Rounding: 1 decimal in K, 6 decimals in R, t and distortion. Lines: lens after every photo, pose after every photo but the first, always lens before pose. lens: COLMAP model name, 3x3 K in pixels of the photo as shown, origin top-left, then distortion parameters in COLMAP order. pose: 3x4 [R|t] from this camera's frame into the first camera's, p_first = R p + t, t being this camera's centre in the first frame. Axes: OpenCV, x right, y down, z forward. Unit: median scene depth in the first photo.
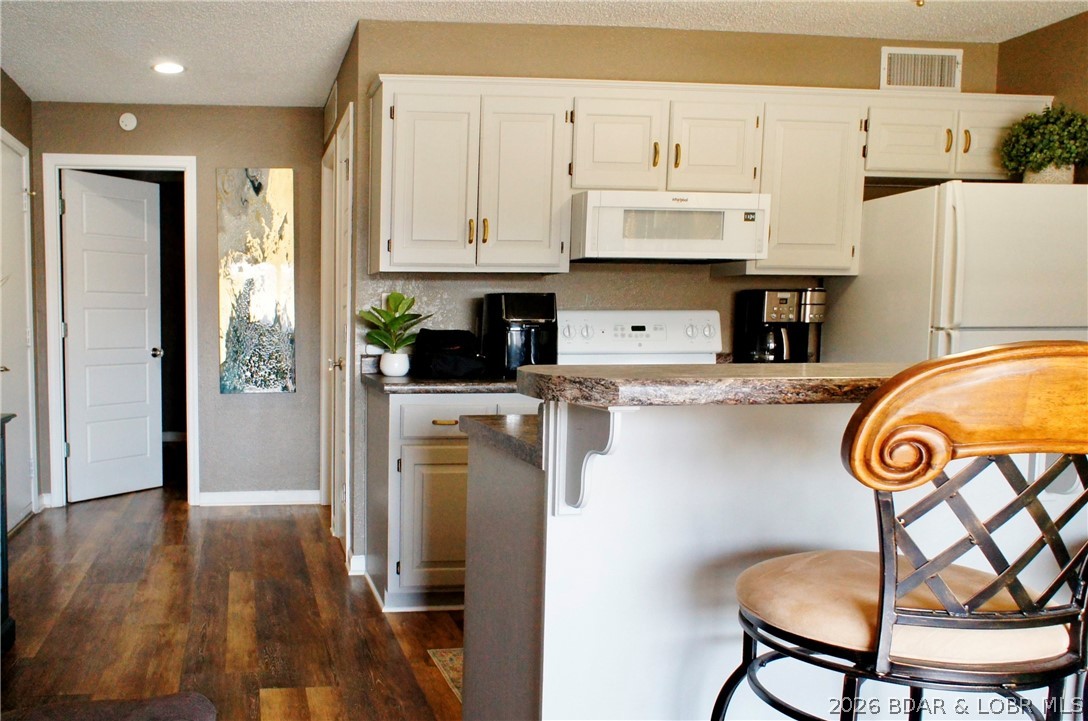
lens RADIAL K [[895.2, 0, 365.0], [0, 895.2, 388.2], [0, 0, 1]] dist [0.018317, -0.025048]
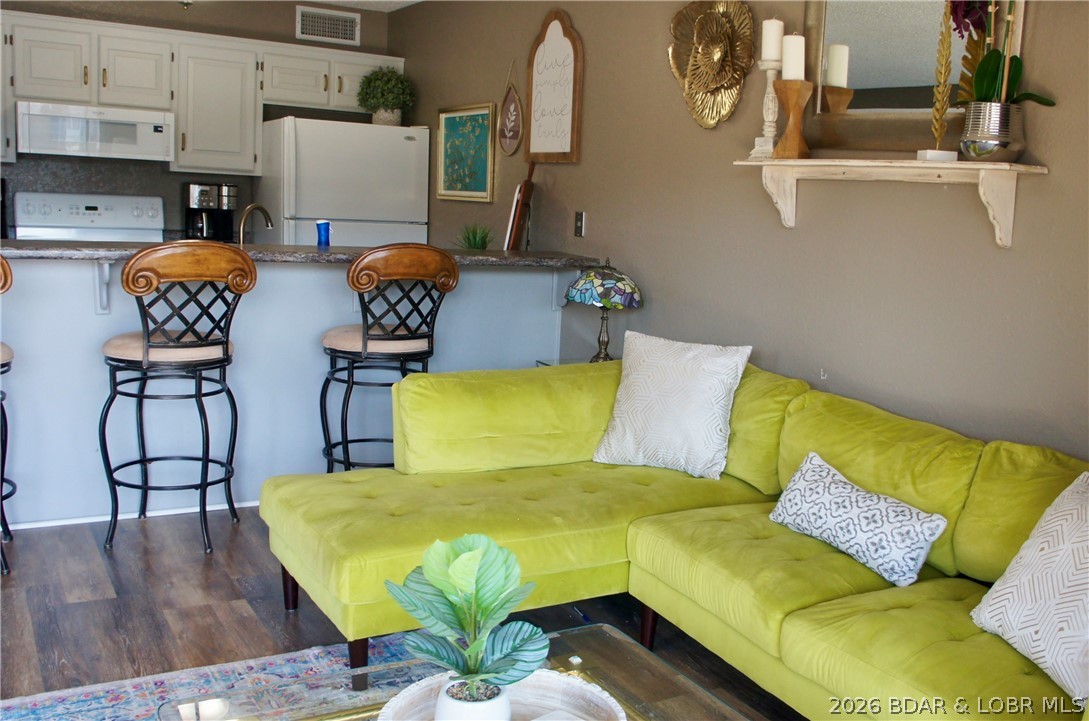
lens RADIAL K [[1015.8, 0, 635.5], [0, 1015.8, 384.6], [0, 0, 1]] dist [-0.057496, 0.000000]
pose [[0.881024, -0.033805, 0.471862, 0.309373], [-0.020914, 0.993685, 0.110239, 0.009835], [-0.472609, -0.106992, 0.874754, -0.636712]]
